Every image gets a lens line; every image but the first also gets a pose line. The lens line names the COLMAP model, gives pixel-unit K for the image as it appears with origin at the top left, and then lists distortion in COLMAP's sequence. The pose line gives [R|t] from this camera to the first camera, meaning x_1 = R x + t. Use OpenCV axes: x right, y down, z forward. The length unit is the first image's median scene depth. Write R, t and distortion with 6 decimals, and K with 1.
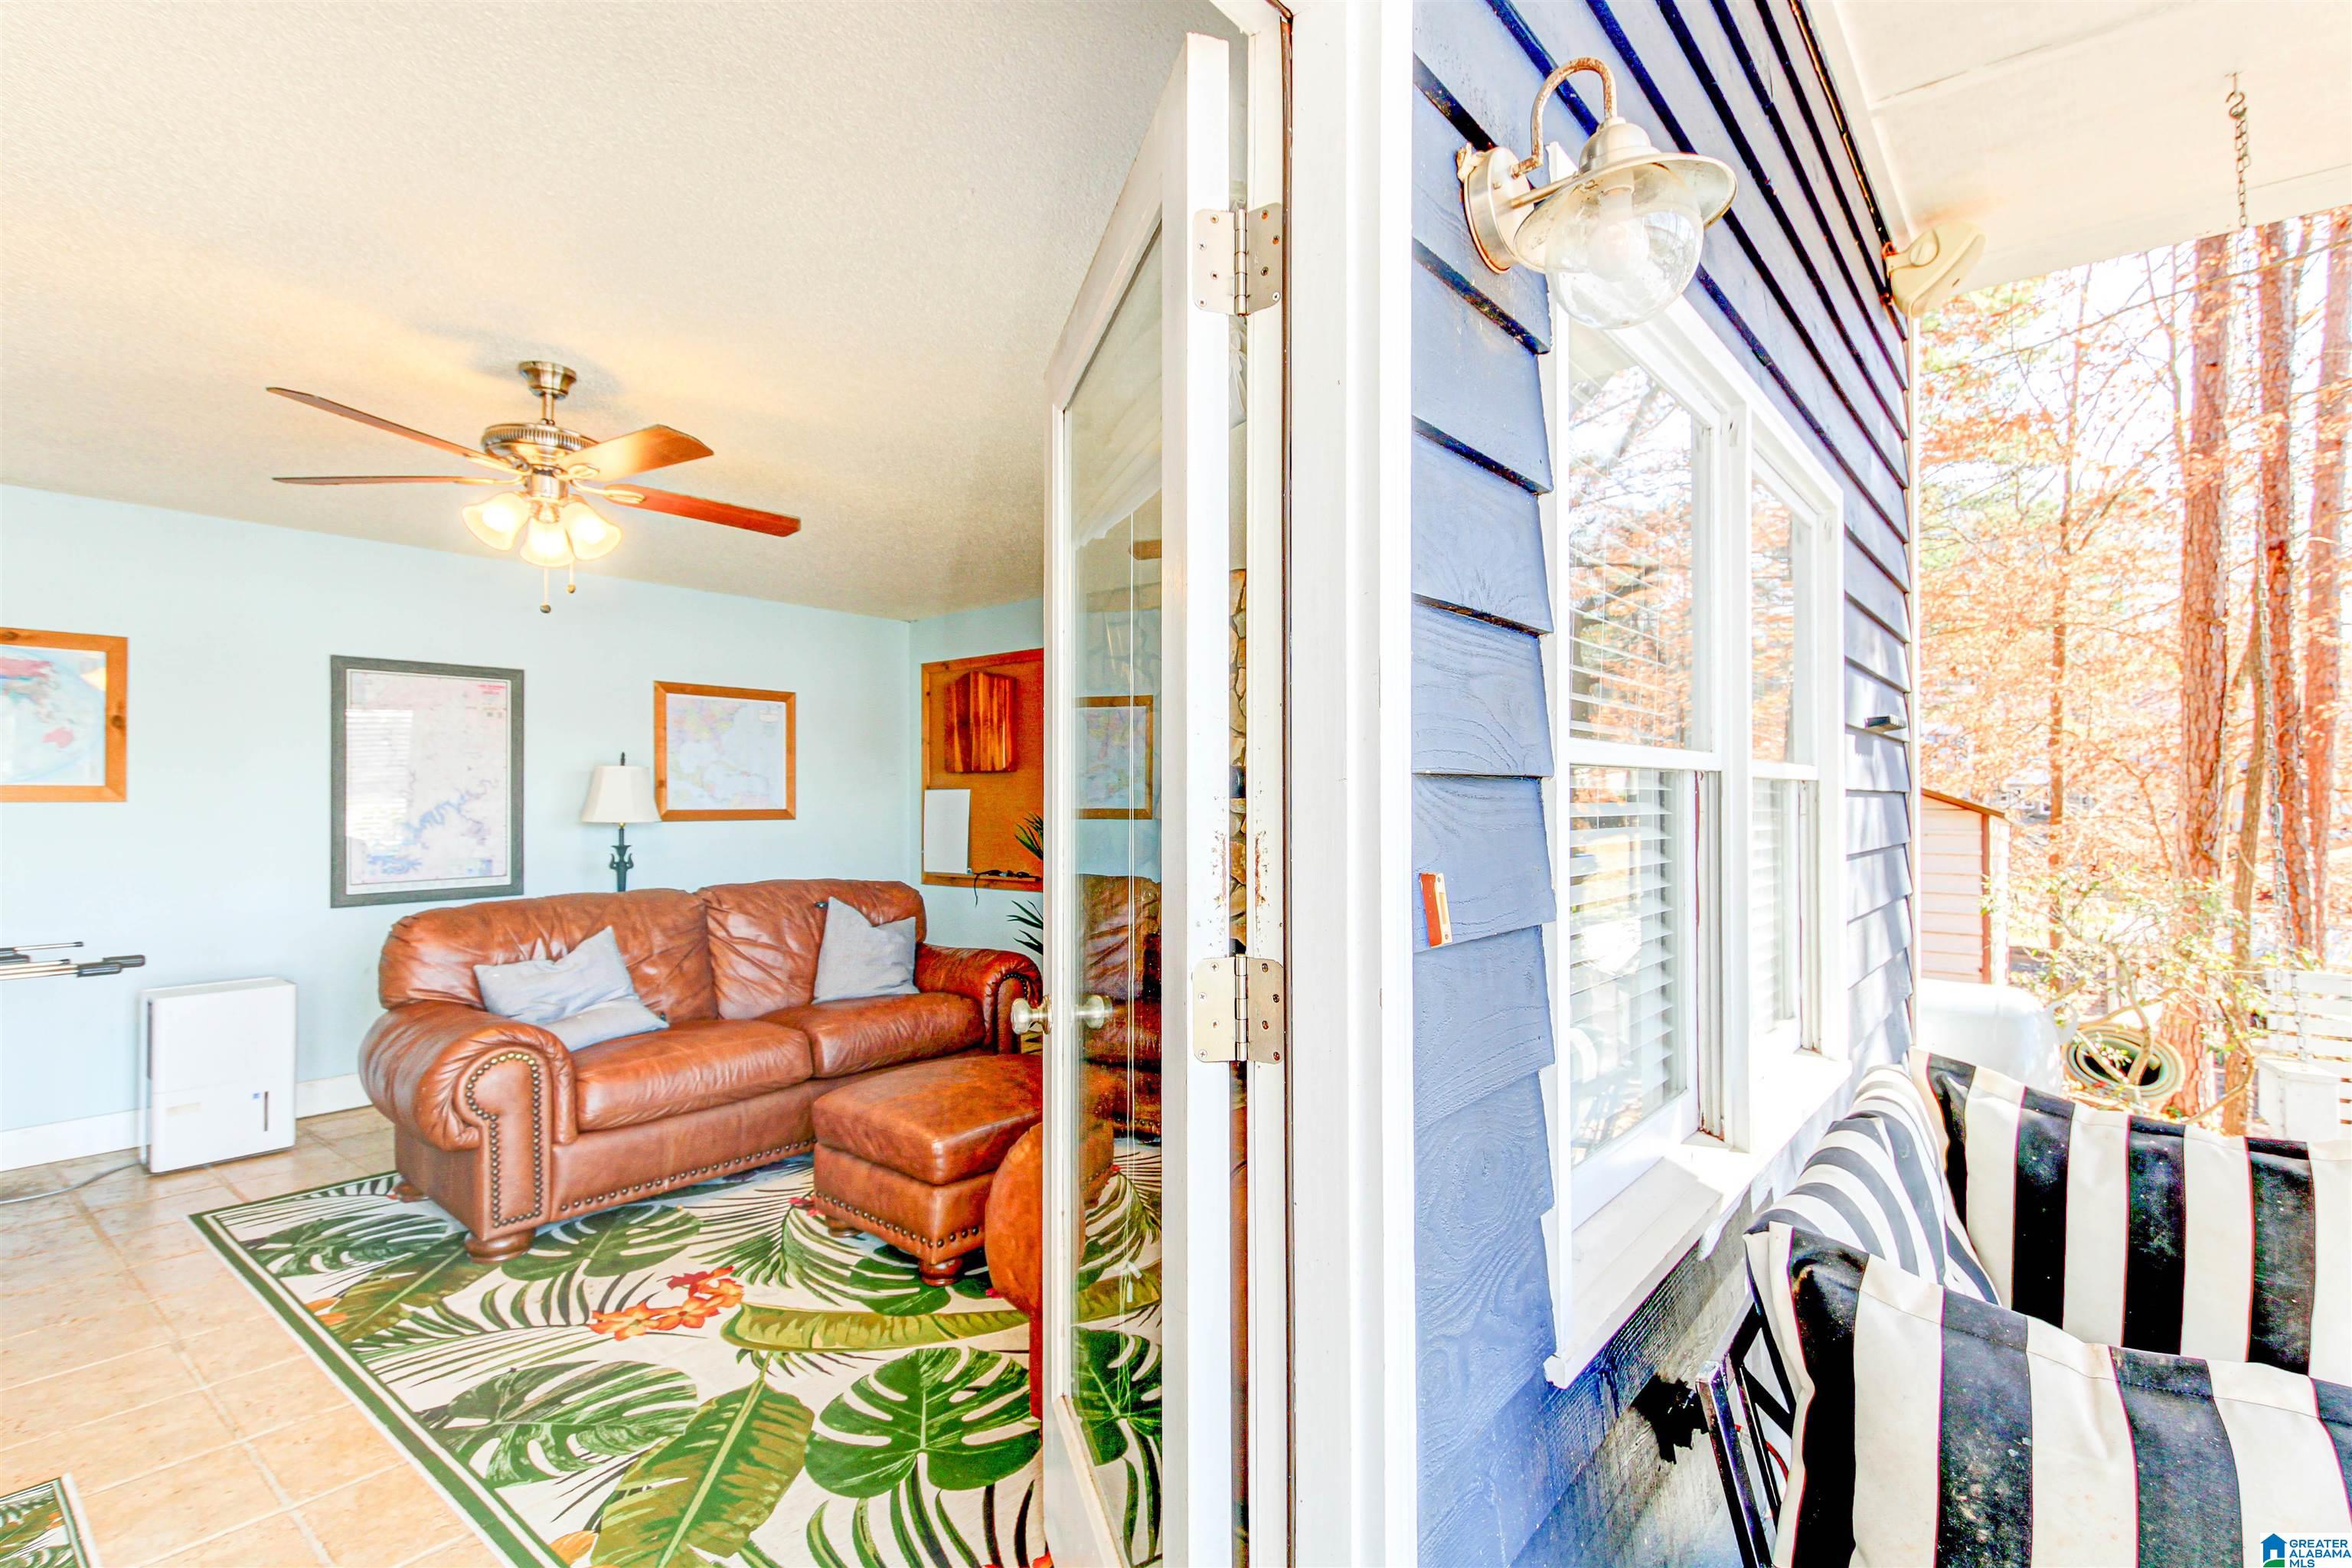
lens RADIAL K [[1115.0, 0, 1186.8], [0, 1115.0, 794.2], [0, 0, 1]] dist [0.004372, -0.004192]
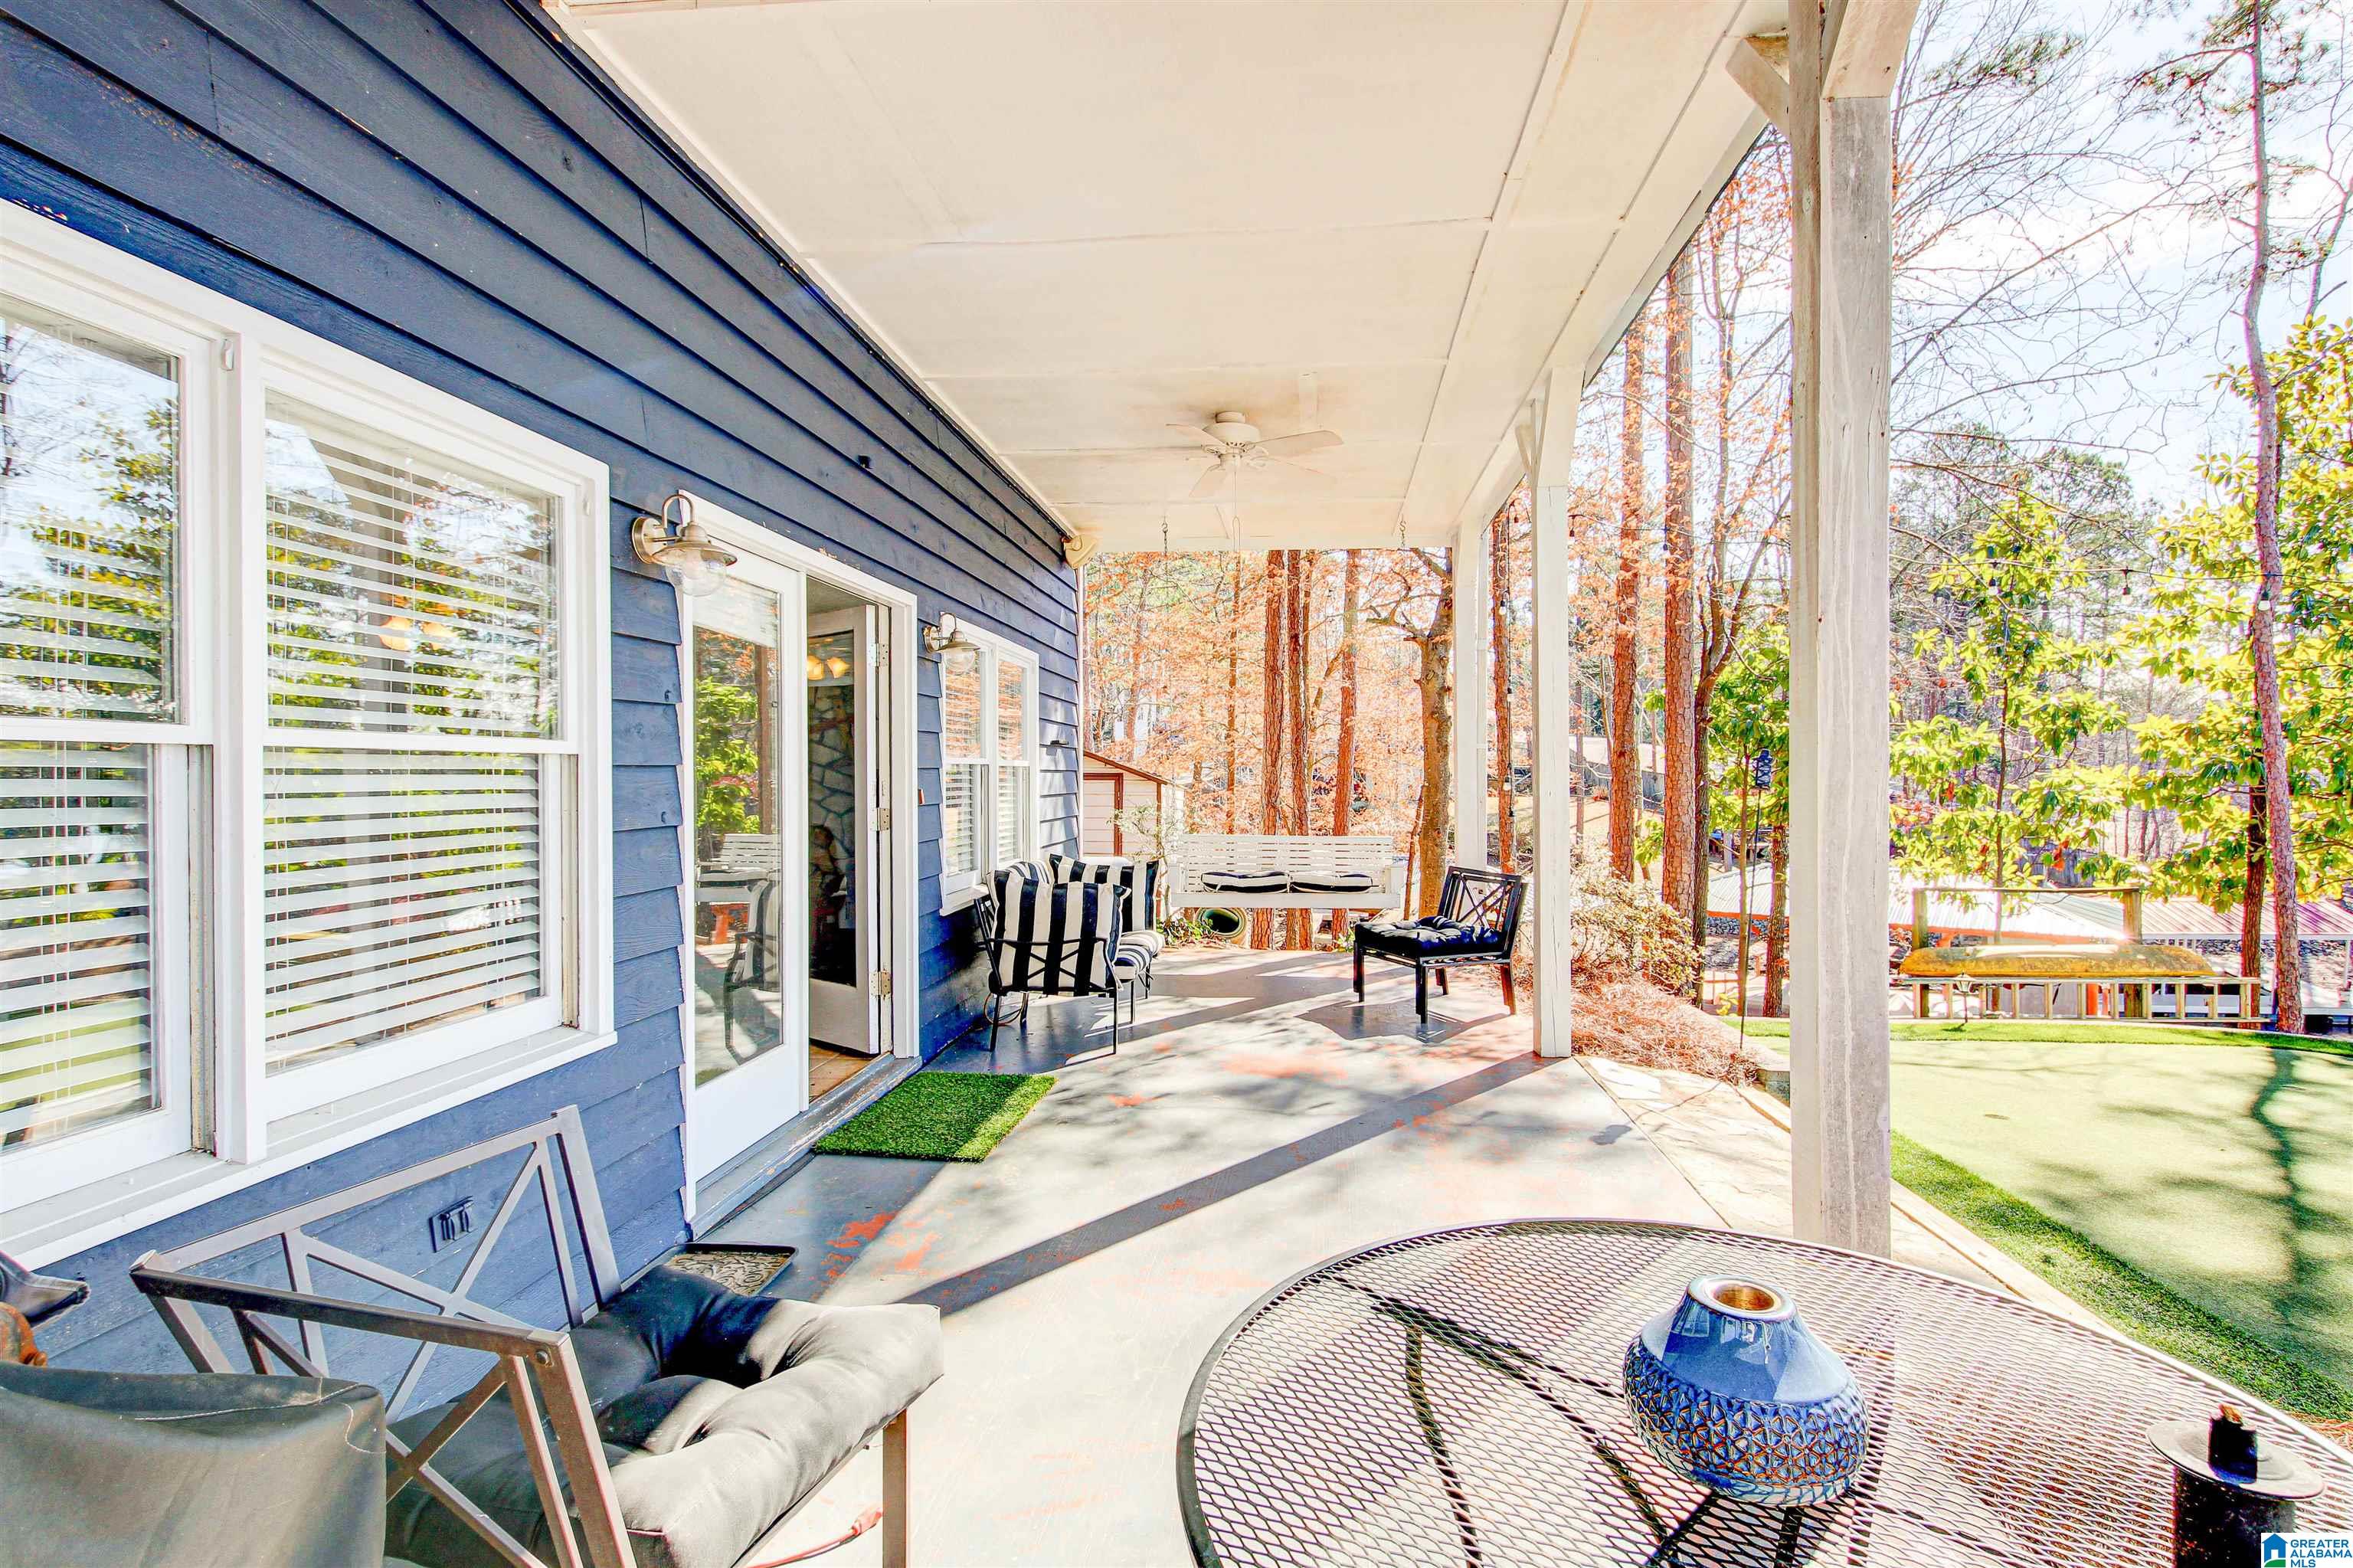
lens RADIAL K [[1115.5, 0, 1181.1], [0, 1115.5, 780.4], [0, 0, 1]] dist [0.004372, -0.004192]
pose [[0.843387, -0.001923, 0.537304, -0.457620], [-0.004270, 0.999938, 0.010282, -0.006363], [-0.537290, -0.010966, 0.843326, -1.183183]]
